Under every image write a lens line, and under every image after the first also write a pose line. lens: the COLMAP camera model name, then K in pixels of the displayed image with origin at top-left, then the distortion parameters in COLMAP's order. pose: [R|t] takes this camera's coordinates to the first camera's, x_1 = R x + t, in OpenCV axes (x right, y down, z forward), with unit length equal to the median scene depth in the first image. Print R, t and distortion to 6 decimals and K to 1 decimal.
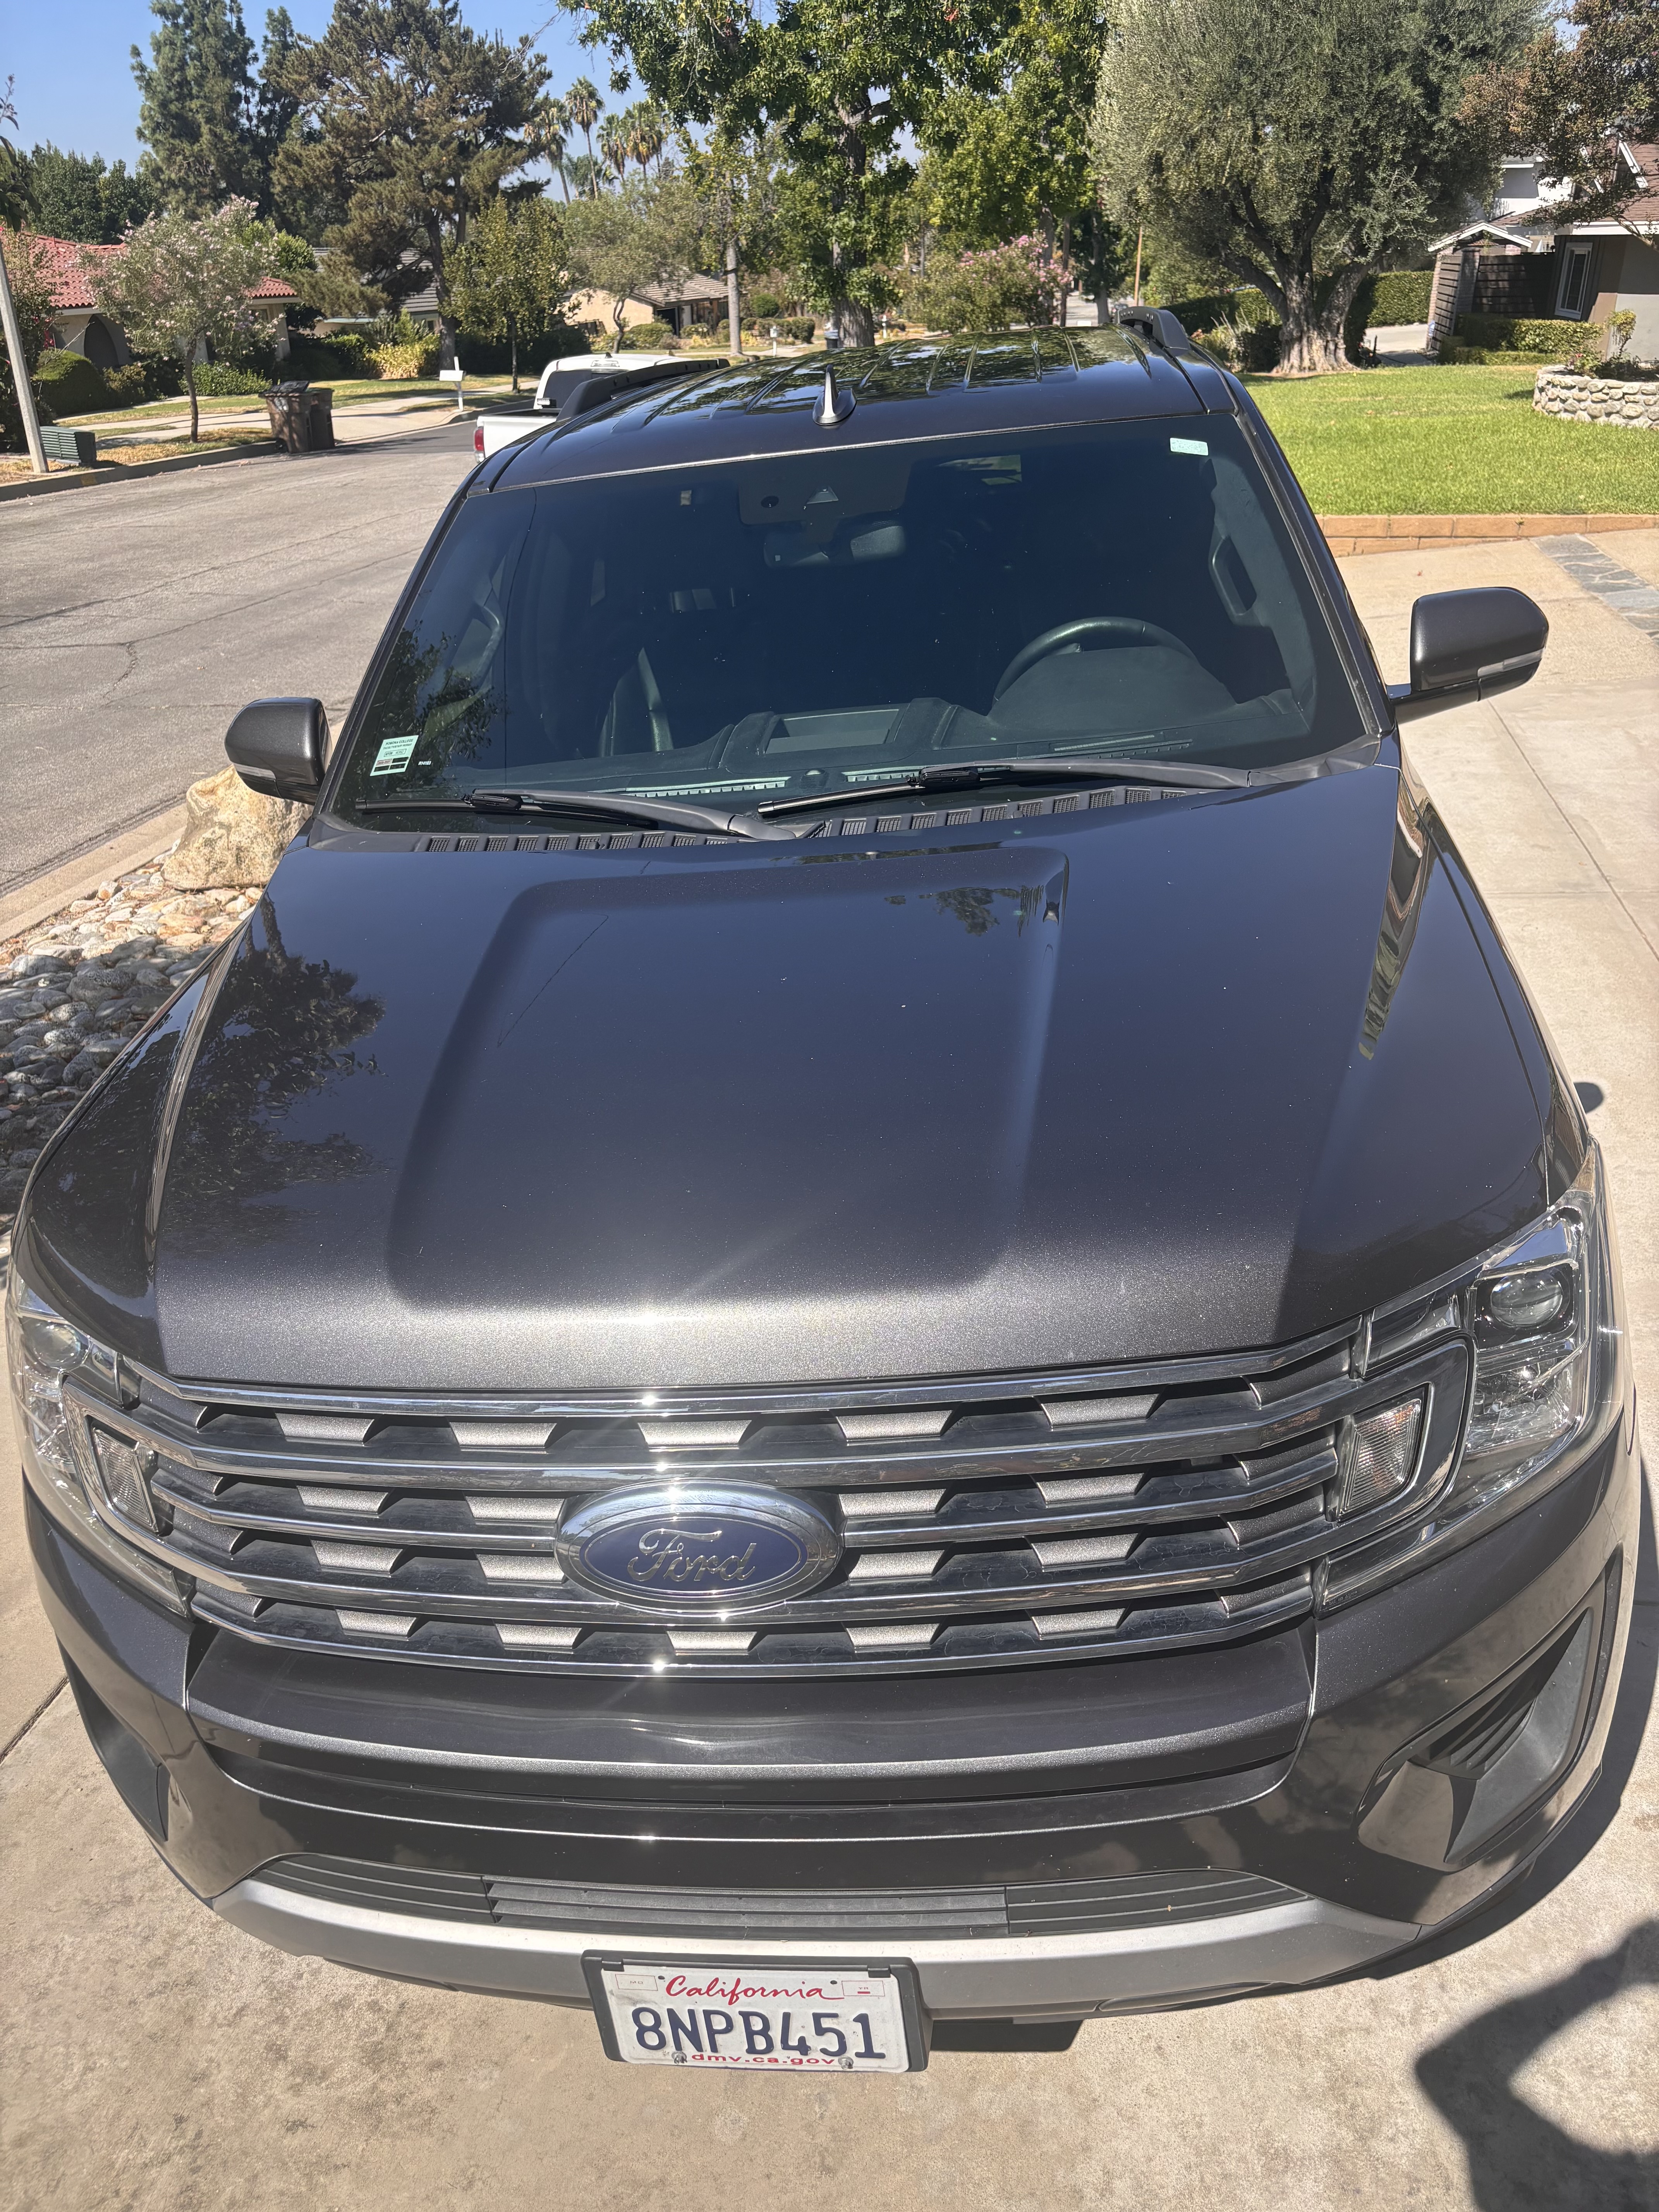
lens RADIAL K [[1676.2, 0, 834.1], [0, 1676.2, 1106.4], [0, 0, 1]] dist [0.064389, -0.075060]
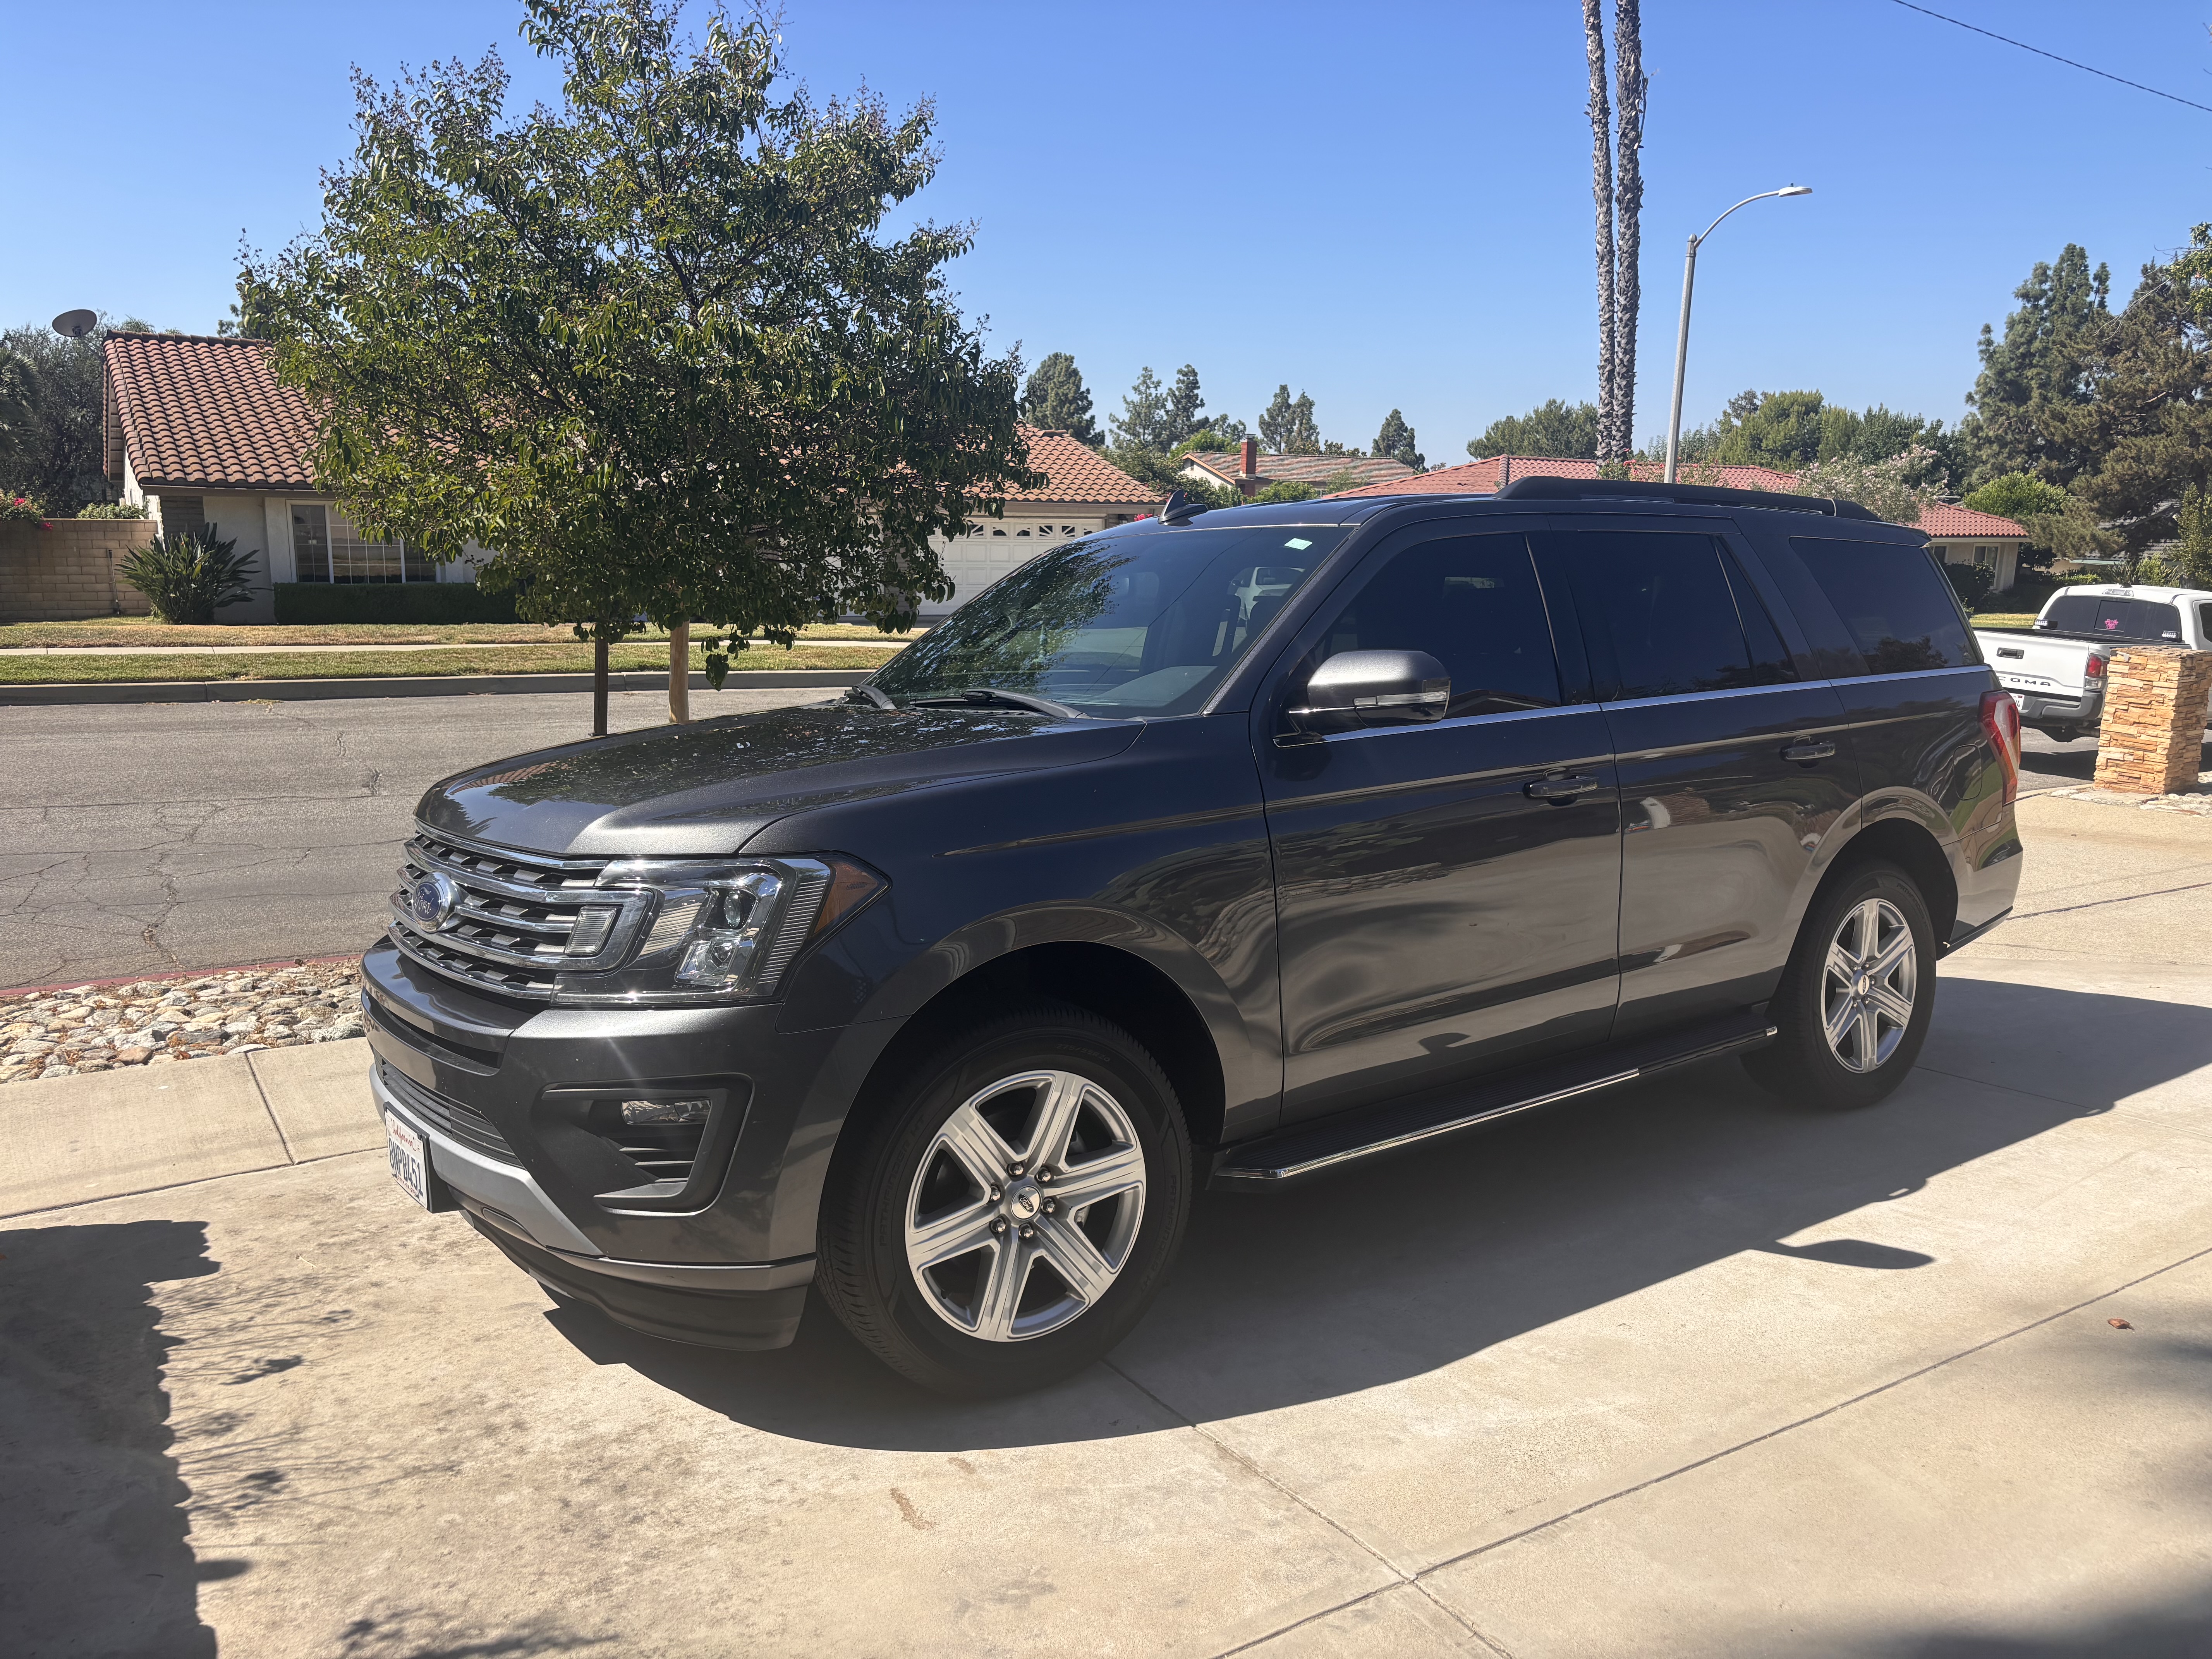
lens RADIAL K [[1676.2, 0, 1113.3], [0, 1676.2, 784.4], [0, 0, 1]] dist [0.064389, -0.075060]
pose [[0.685501, 0.157858, -0.710753, 0.120933], [-0.358956, 0.922598, -0.141294, 0.006226], [0.633434, 0.351986, 0.689106, -0.002308]]
